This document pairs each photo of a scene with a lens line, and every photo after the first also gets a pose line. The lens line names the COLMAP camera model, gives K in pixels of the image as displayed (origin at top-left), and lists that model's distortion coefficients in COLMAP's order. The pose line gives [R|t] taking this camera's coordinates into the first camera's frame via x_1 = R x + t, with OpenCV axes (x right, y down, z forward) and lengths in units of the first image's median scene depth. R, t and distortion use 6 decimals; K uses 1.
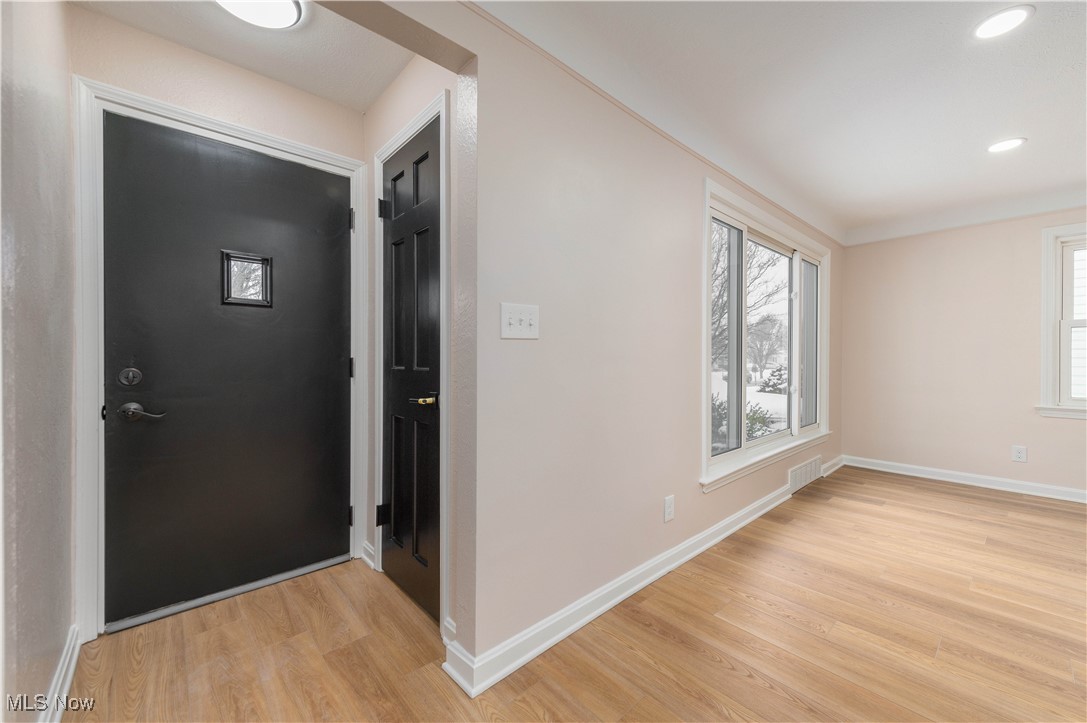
lens RADIAL K [[429.8, 0, 538.8], [0, 429.8, 365.7], [0, 0, 1]] dist [0.010935, -0.003582]
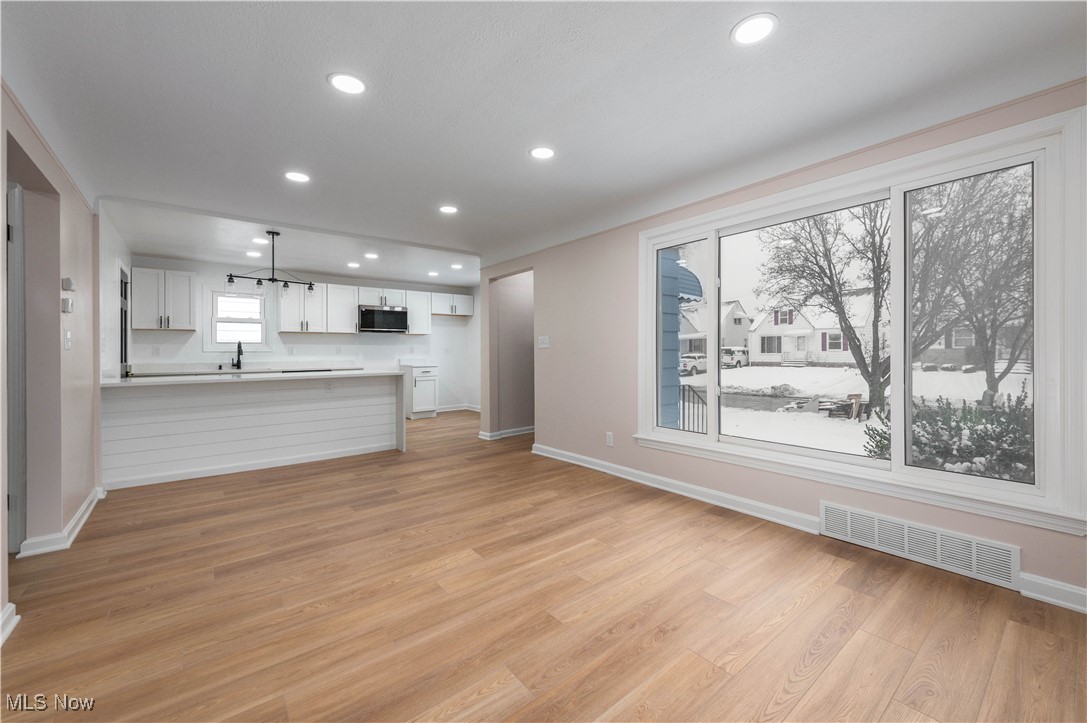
lens RADIAL K [[429.8, 0, 559.2], [0, 429.8, 352.9], [0, 0, 1]] dist [0.010935, -0.003582]
pose [[-0.048854, -0.001301, -0.998805, 2.656498], [-0.008525, 0.999963, -0.000886, -0.025044], [0.998770, 0.008472, -0.048863, 1.126852]]
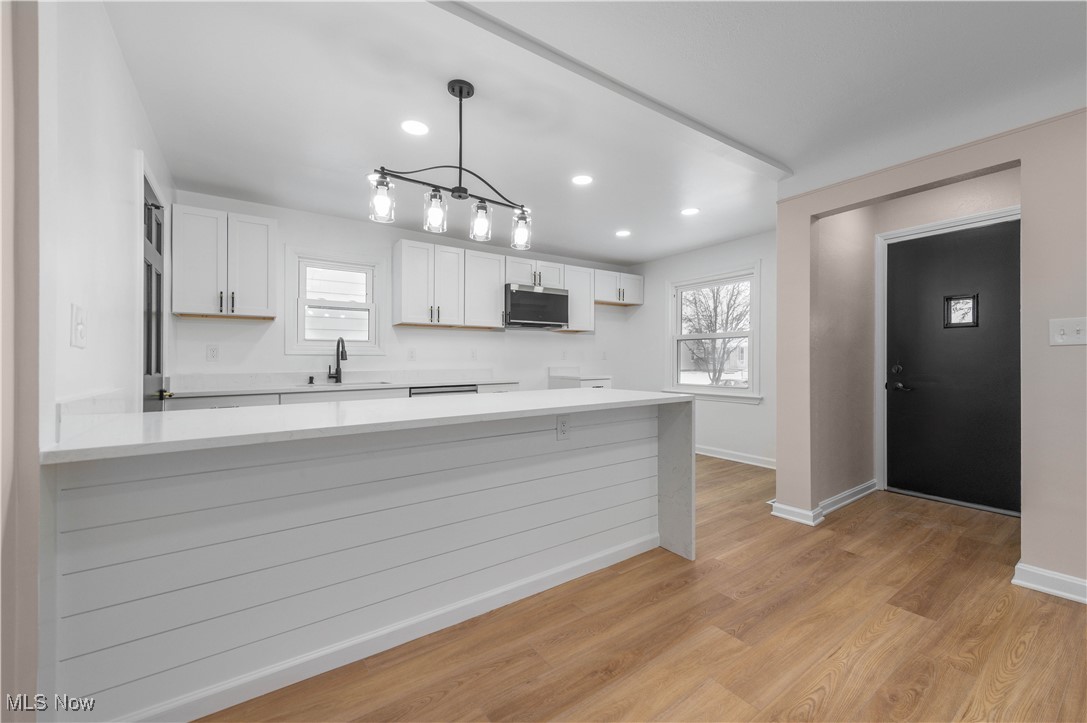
lens RADIAL K [[429.8, 0, 563.3], [0, 429.8, 355.8], [0, 0, 1]] dist [0.010935, -0.003582]
pose [[-0.116519, -0.012380, -0.993111, 1.251102], [-0.011326, 0.999874, -0.011135, 0.002362], [0.993124, 0.009950, -0.116645, -0.320704]]
